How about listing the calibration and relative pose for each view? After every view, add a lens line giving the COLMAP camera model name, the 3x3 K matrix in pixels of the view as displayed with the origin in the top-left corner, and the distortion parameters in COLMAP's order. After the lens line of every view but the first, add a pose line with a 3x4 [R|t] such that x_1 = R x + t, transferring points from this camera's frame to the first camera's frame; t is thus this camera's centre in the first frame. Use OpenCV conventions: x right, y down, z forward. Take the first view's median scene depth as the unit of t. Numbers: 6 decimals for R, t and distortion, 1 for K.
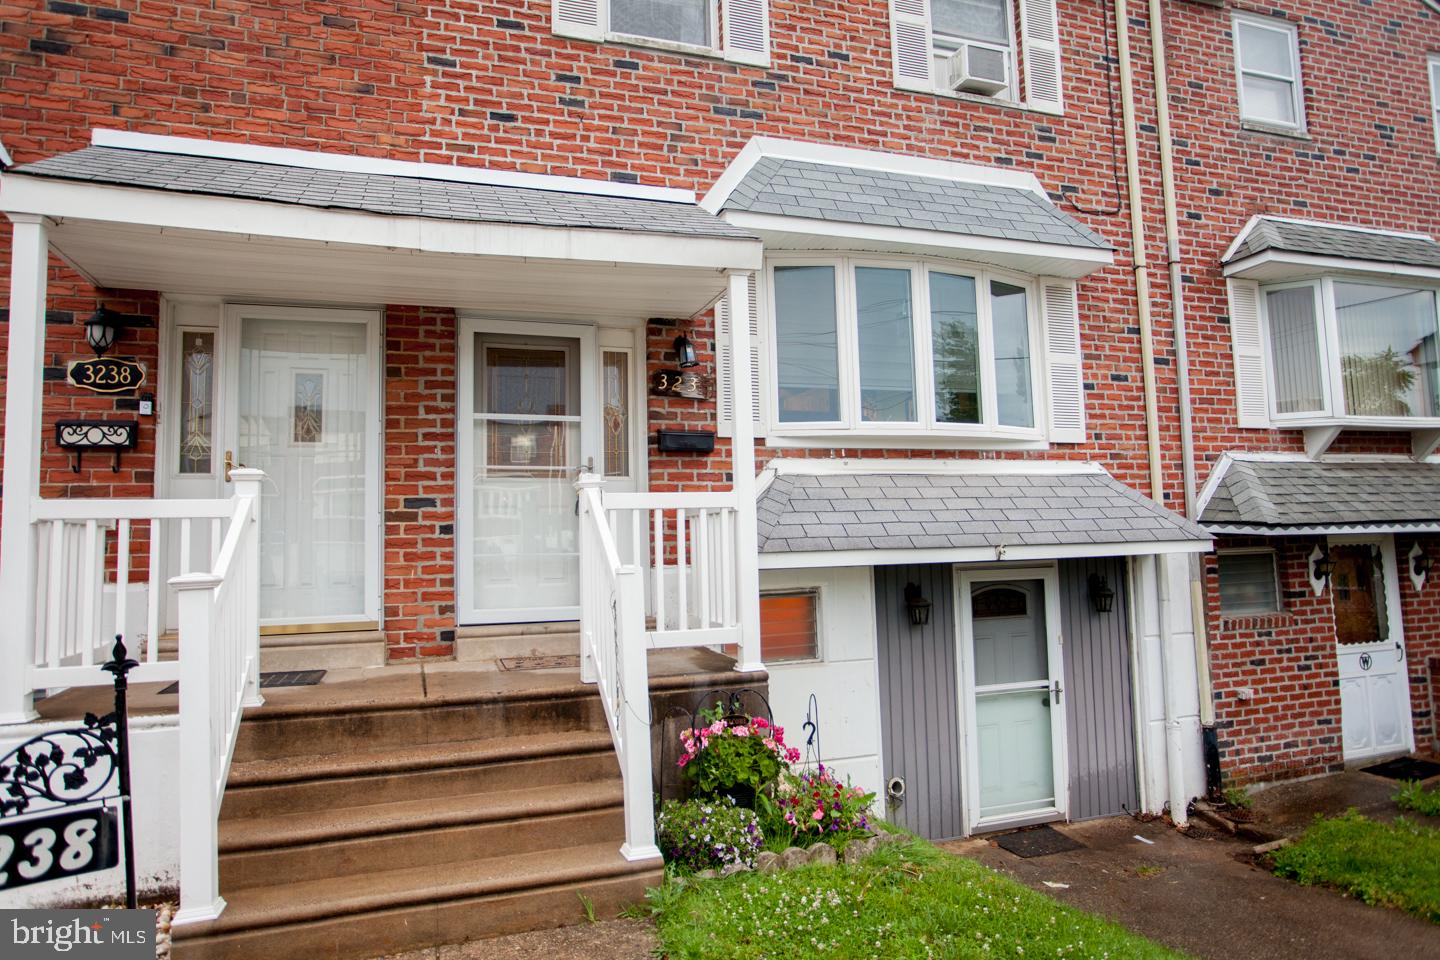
lens RADIAL K [[919.9, 0, 722.7], [0, 919.9, 472.2], [0, 0, 1]] dist [-0.008512, 0.004729]
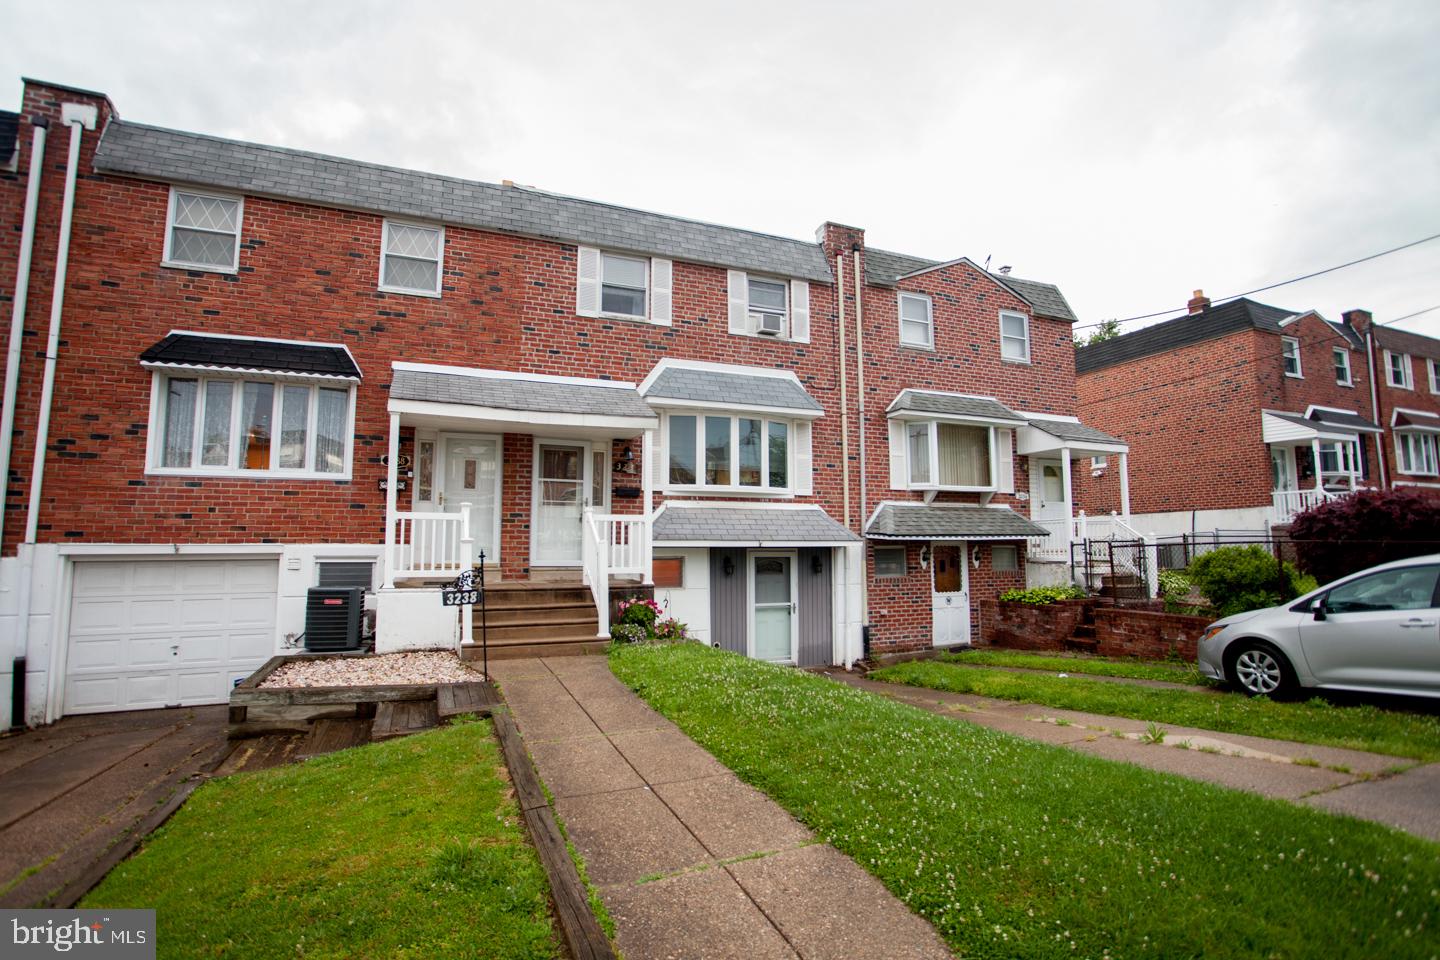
lens RADIAL K [[701.3, 0, 712.2], [0, 701.3, 478.4], [0, 0, 1]] dist [-0.069390, 0.027292]
pose [[0.997784, 0.031091, 0.058823, 0.065167], [-0.030037, 0.999373, -0.018720, -0.039129], [-0.059368, 0.016911, 0.998093, -0.750584]]
